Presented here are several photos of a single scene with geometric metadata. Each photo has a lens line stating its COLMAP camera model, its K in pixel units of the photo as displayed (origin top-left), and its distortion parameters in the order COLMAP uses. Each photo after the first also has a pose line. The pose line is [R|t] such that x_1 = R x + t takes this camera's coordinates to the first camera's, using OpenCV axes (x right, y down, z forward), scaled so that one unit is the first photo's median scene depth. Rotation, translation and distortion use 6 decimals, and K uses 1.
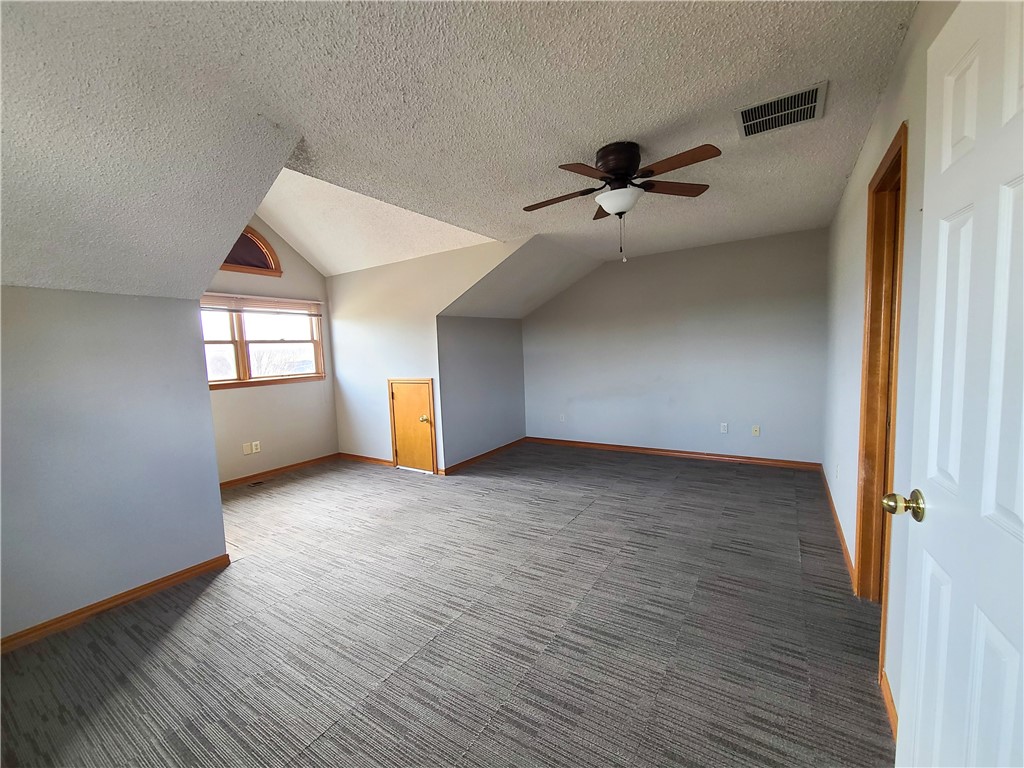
lens RADIAL K [[418.8, 0, 506.8], [0, 418.8, 388.4], [0, 0, 1]] dist [0.002142, -0.000717]
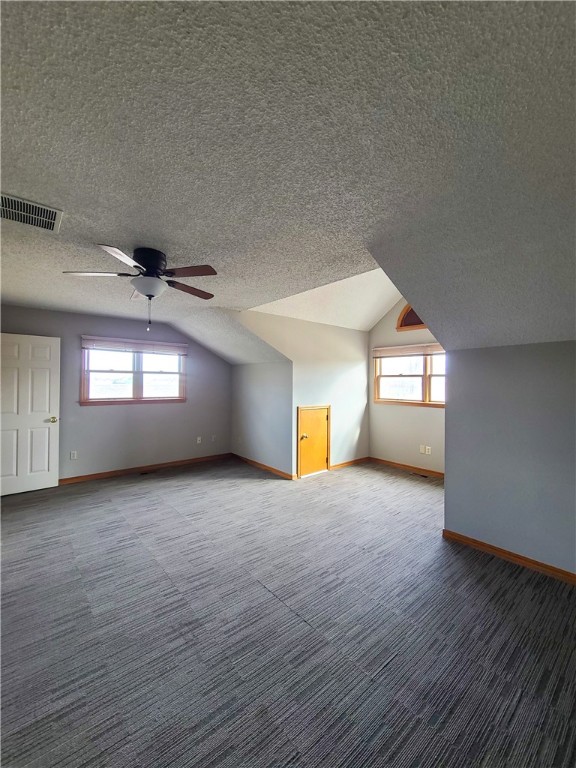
lens RADIAL K [[314.1, 0, 285.7], [0, 314.1, 380.5], [0, 0, 1]] dist [0.002142, -0.000717]
pose [[-0.288071, 0.036184, -0.956925, 0.799699], [-0.083798, 0.994500, 0.062831, -0.177406], [0.953936, 0.098289, -0.283454, 1.232491]]
